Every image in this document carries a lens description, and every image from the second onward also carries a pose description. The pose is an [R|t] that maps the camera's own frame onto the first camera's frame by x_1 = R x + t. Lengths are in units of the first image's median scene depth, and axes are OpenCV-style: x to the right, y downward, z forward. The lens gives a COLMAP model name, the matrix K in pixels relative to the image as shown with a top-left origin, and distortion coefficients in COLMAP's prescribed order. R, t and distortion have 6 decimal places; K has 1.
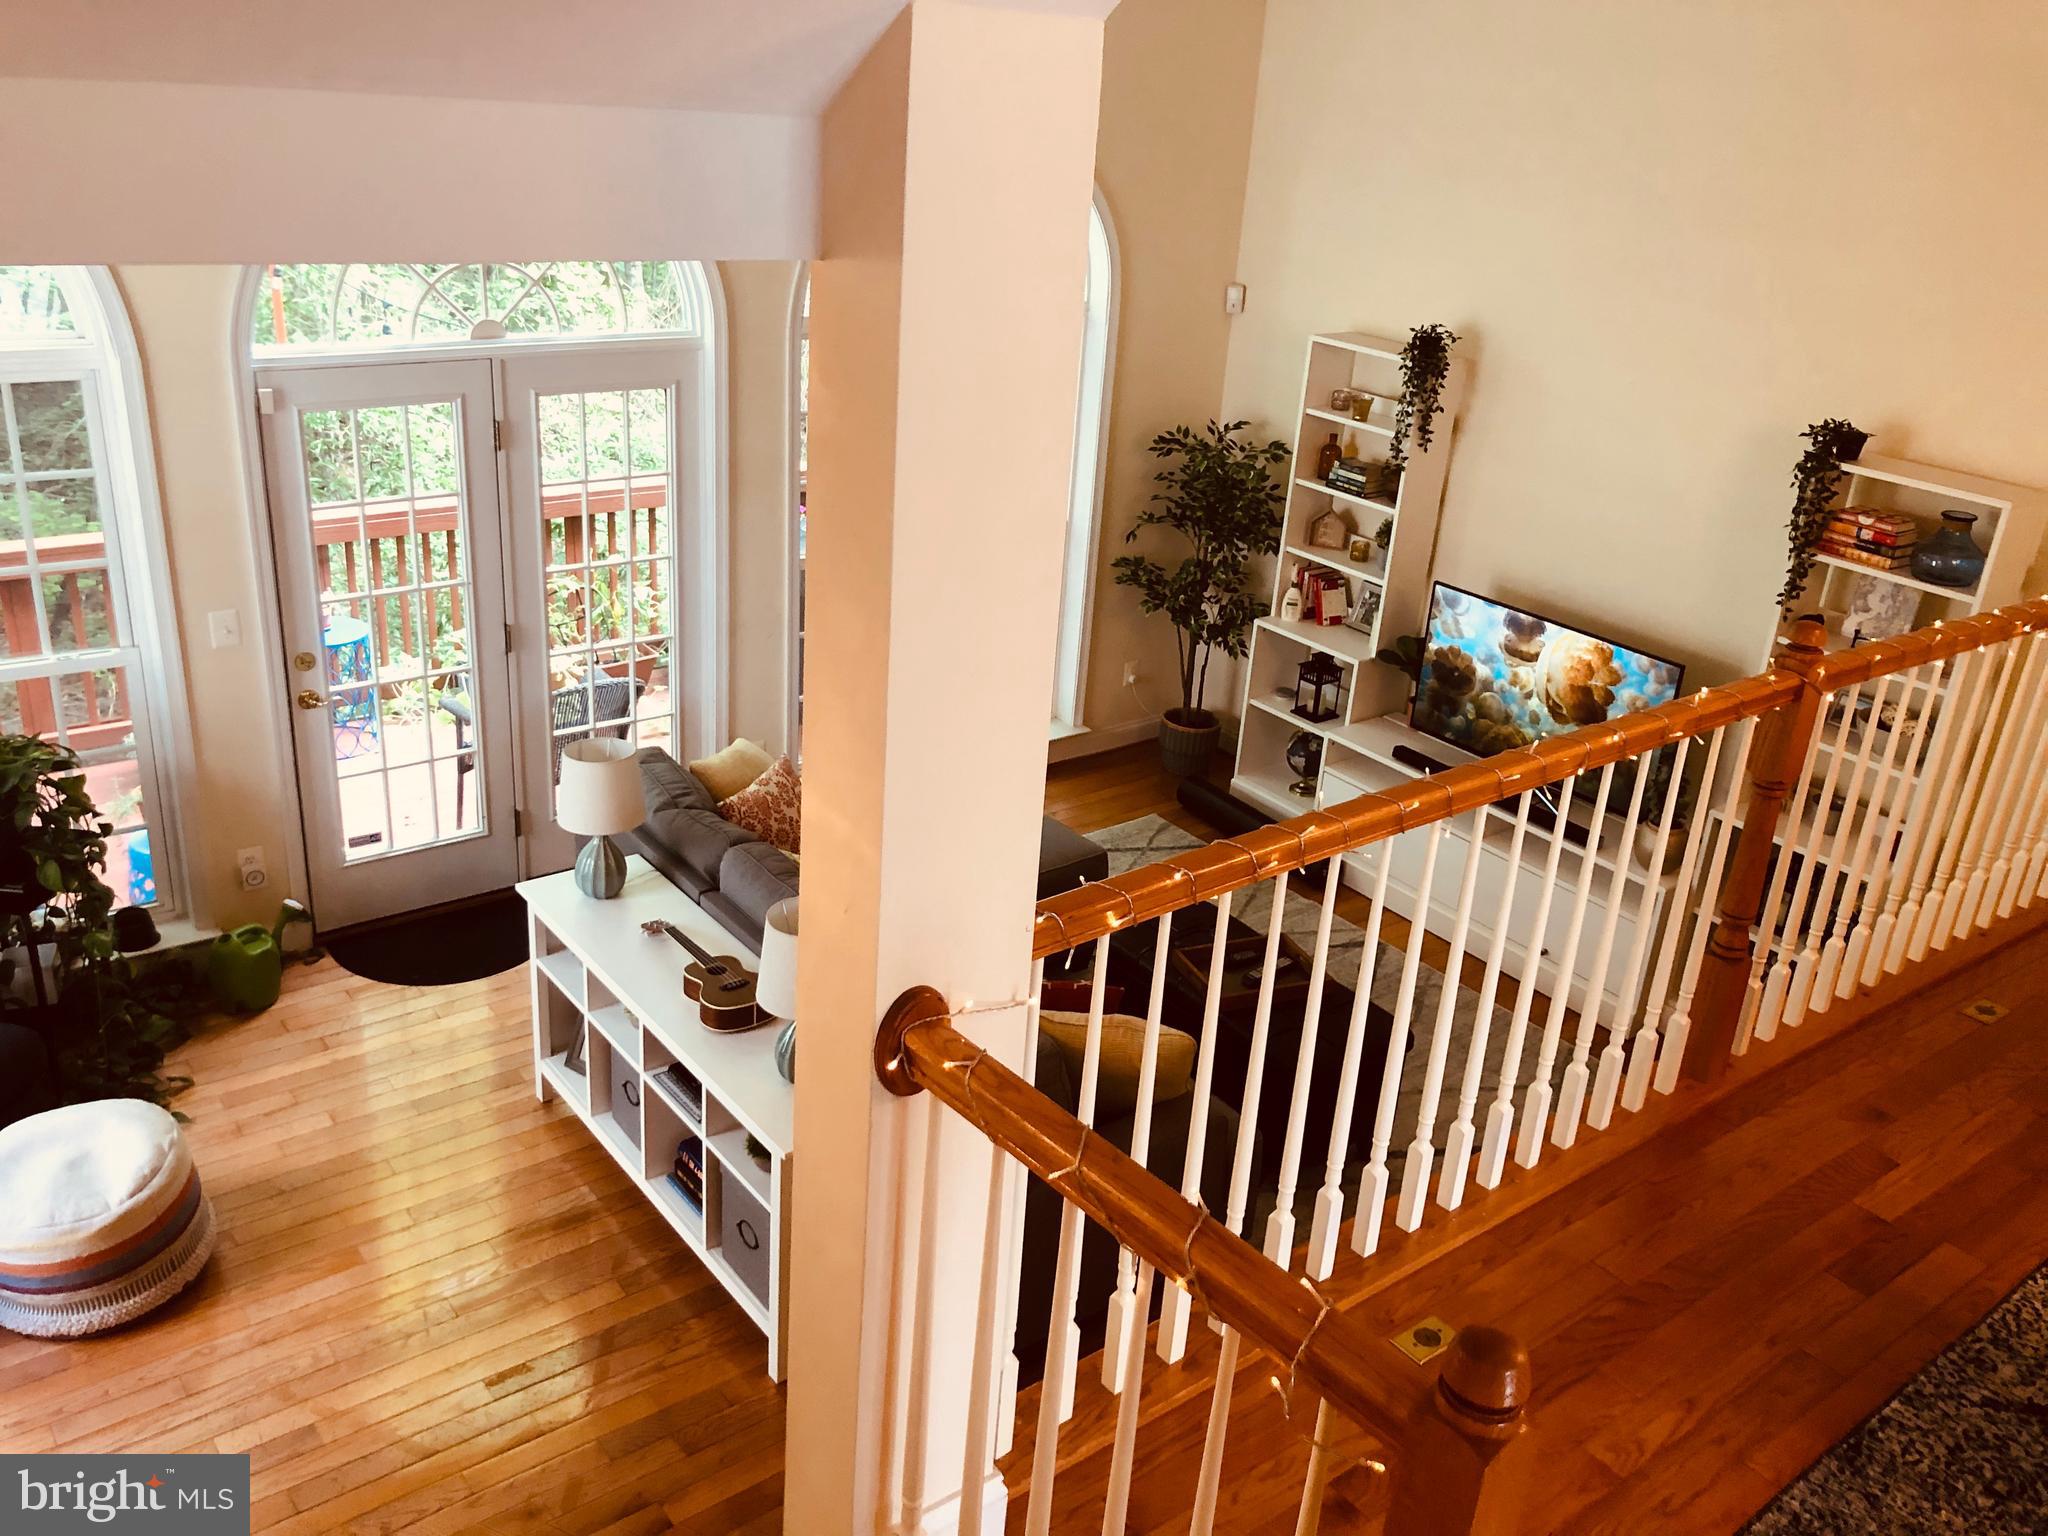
lens RADIAL K [[1686.4, 0, 1024.0], [0, 1686.4, 768.0], [0, 0, 1]] dist [-0.011187, 0.000552]
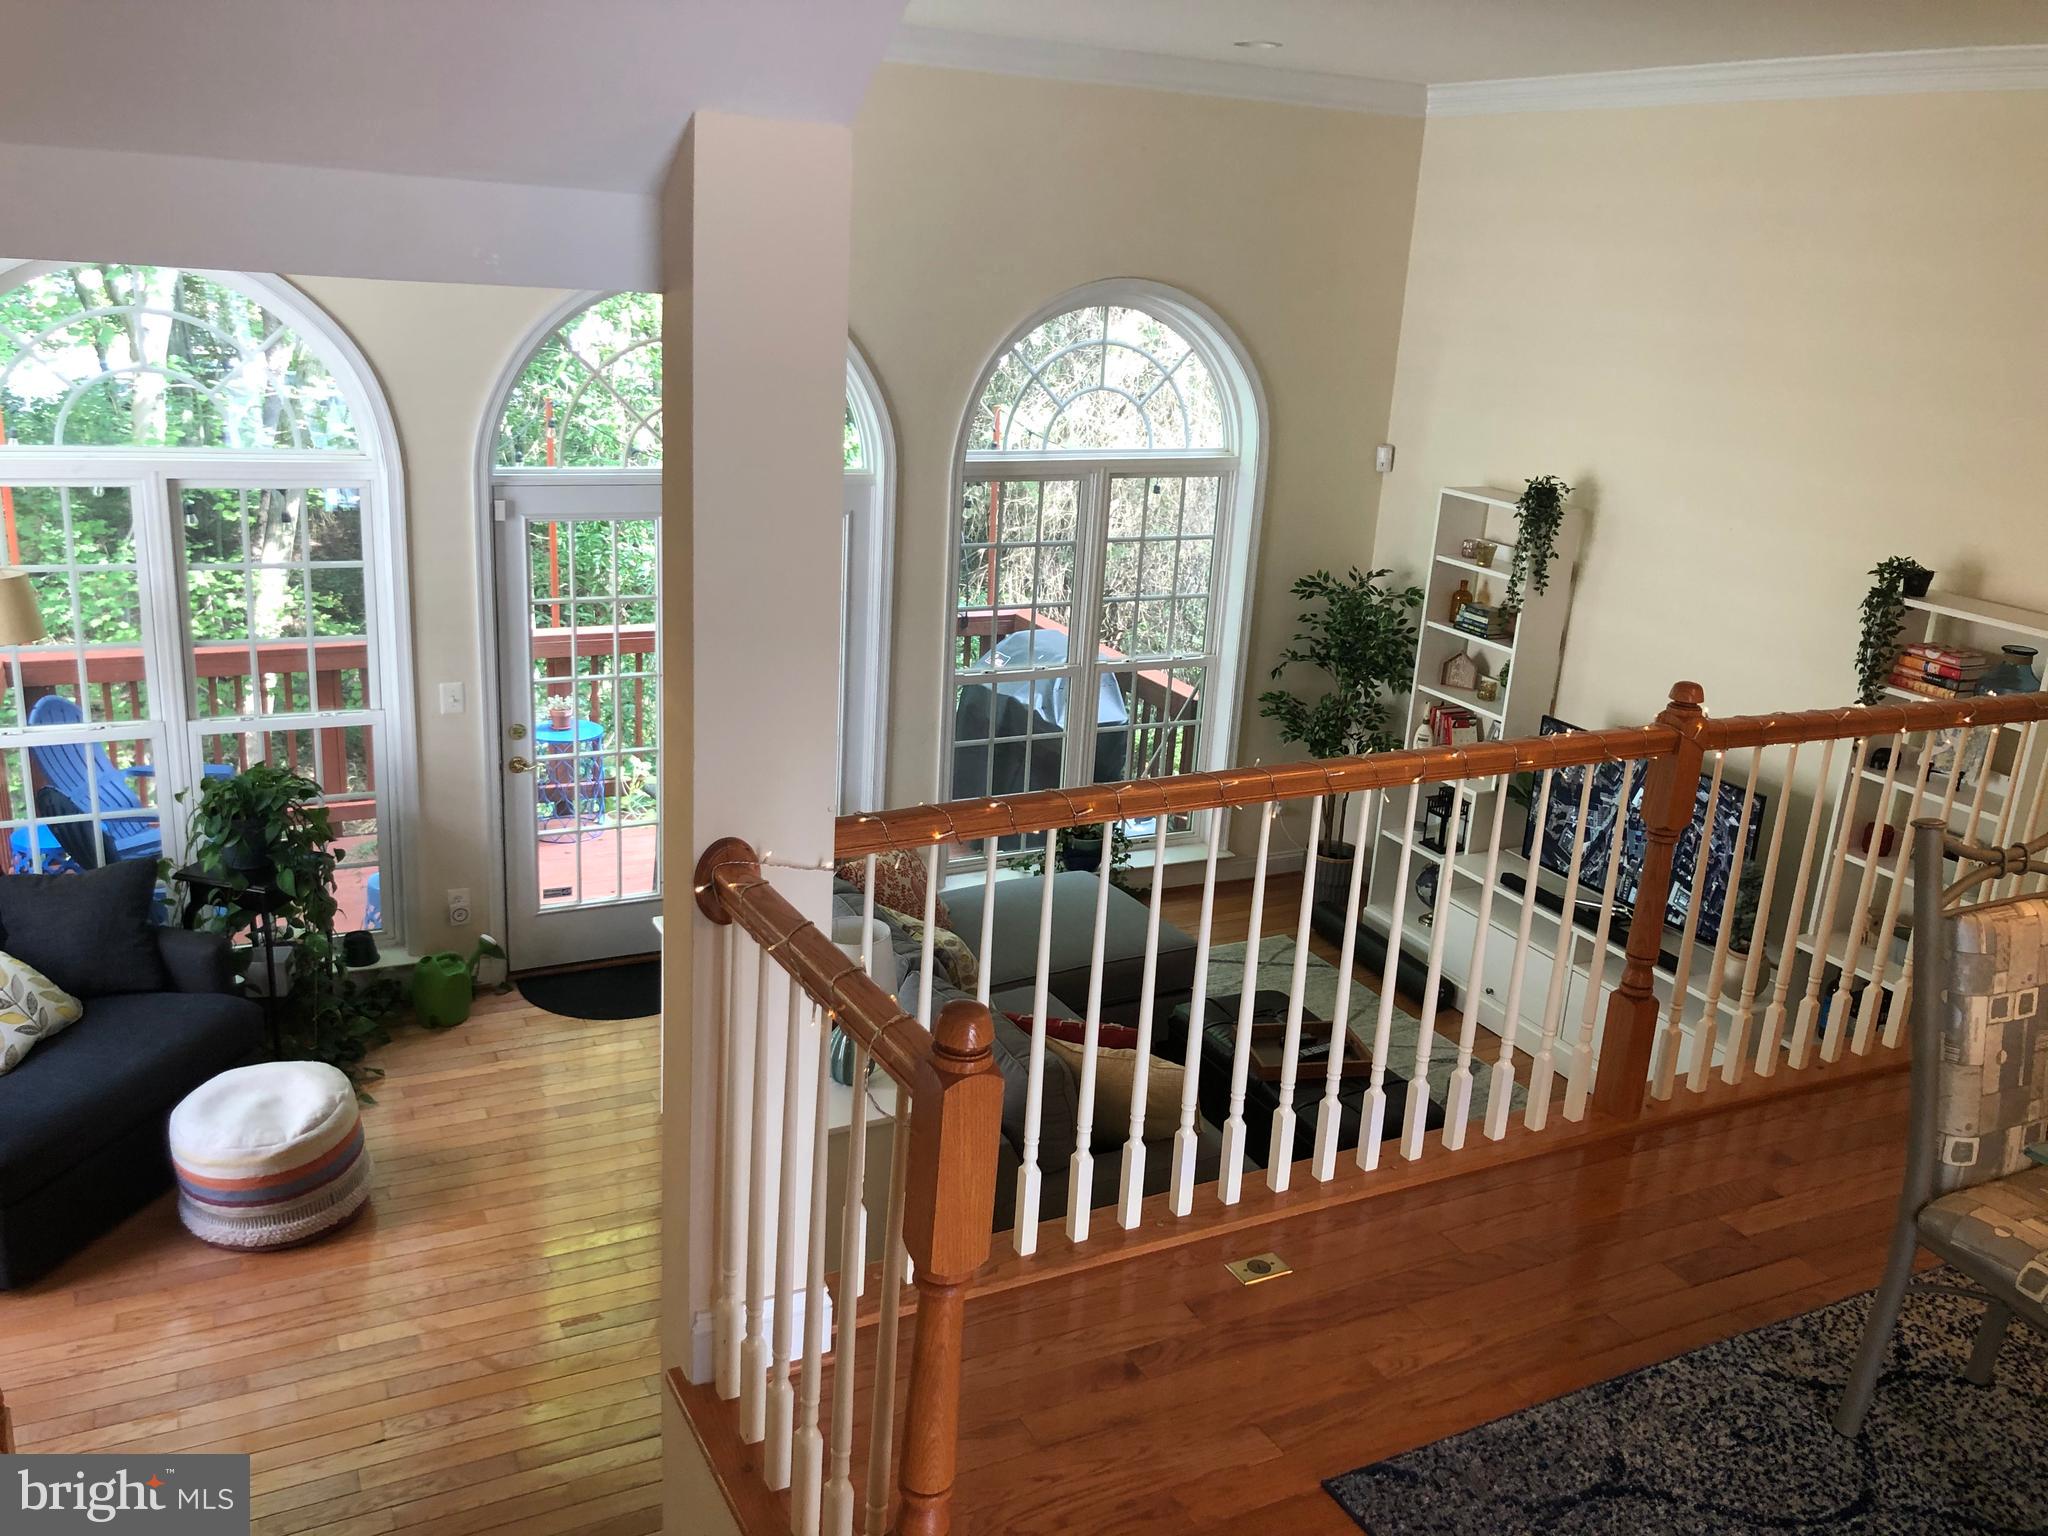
lens RADIAL K [[1709.7, 0, 1024.0], [0, 1709.7, 768.0], [0, 0, 1]] dist [-0.005670, -0.004461]
pose [[0.982094, 0.045453, -0.182828, 0.139377], [-0.066914, 0.991341, -0.112984, 0.071999], [0.176110, 0.123194, 0.976631, -0.102864]]
